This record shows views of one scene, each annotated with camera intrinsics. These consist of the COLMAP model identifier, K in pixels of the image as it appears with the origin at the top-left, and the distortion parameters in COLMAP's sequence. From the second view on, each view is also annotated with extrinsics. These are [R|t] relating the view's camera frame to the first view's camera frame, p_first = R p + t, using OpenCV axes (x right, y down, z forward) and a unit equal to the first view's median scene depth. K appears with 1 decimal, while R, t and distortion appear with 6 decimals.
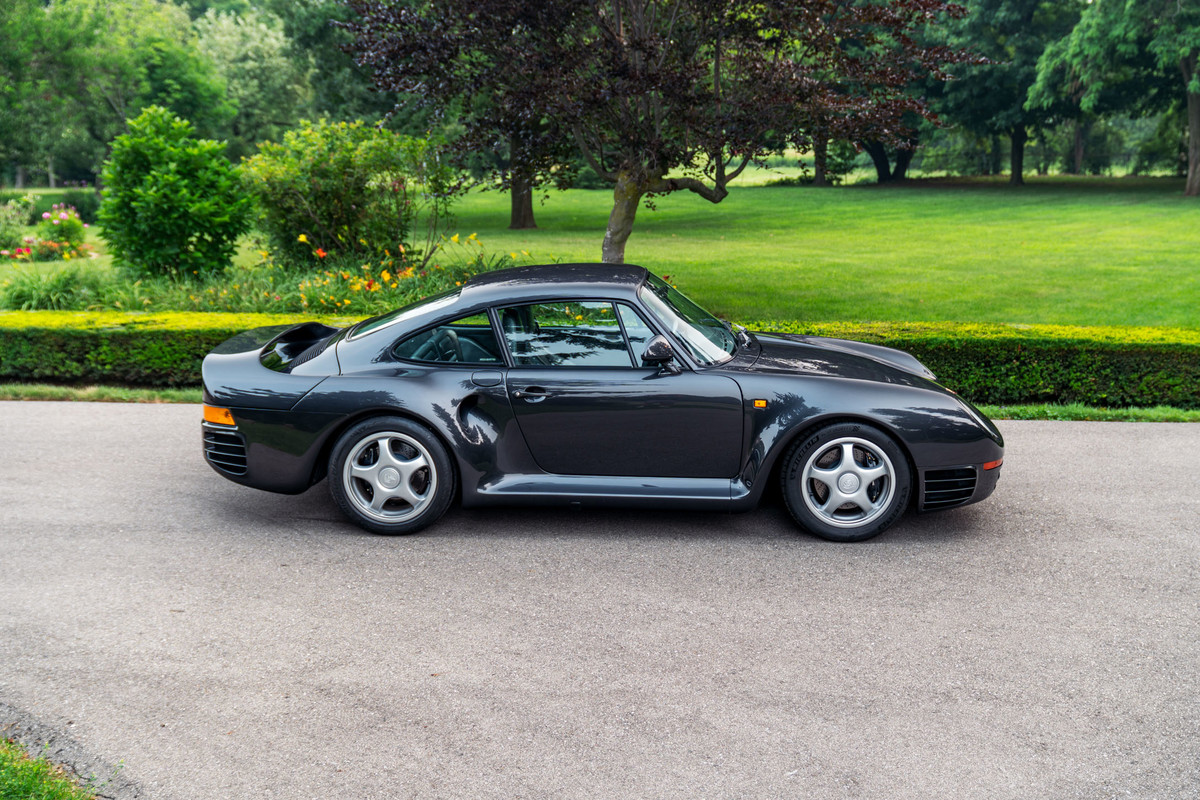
lens RADIAL K [[1371.3, 0, 600.0], [0, 1371.3, 400.0], [0, 0, 1]] dist [-0.002406, 0.033591]
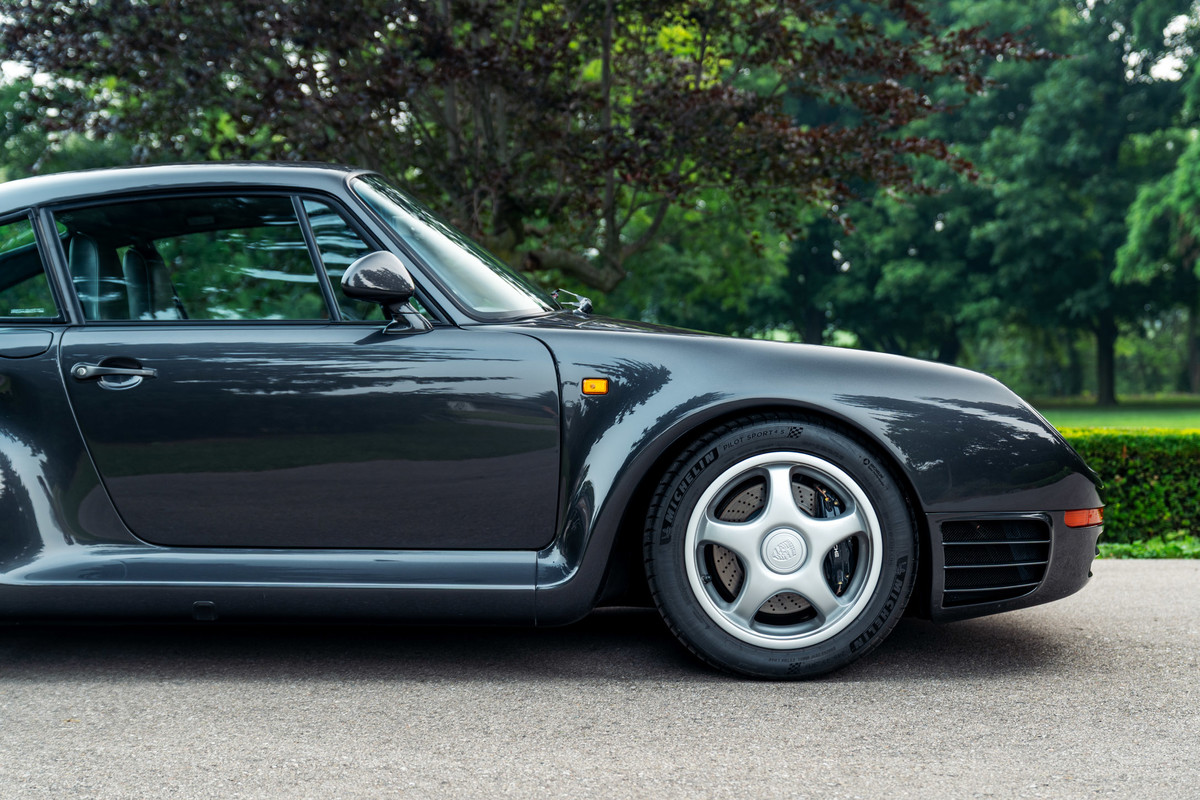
lens RADIAL K [[2111.6, 0, 600.0], [0, 2111.6, 400.0], [0, 0, 1]] dist [0.026862, -0.015864]
pose [[0.998414, -0.005176, 0.056061, 0.076046], [0.014137, 0.986910, -0.160651, 0.123294], [-0.054495, 0.161189, 0.985418, 0.272488]]
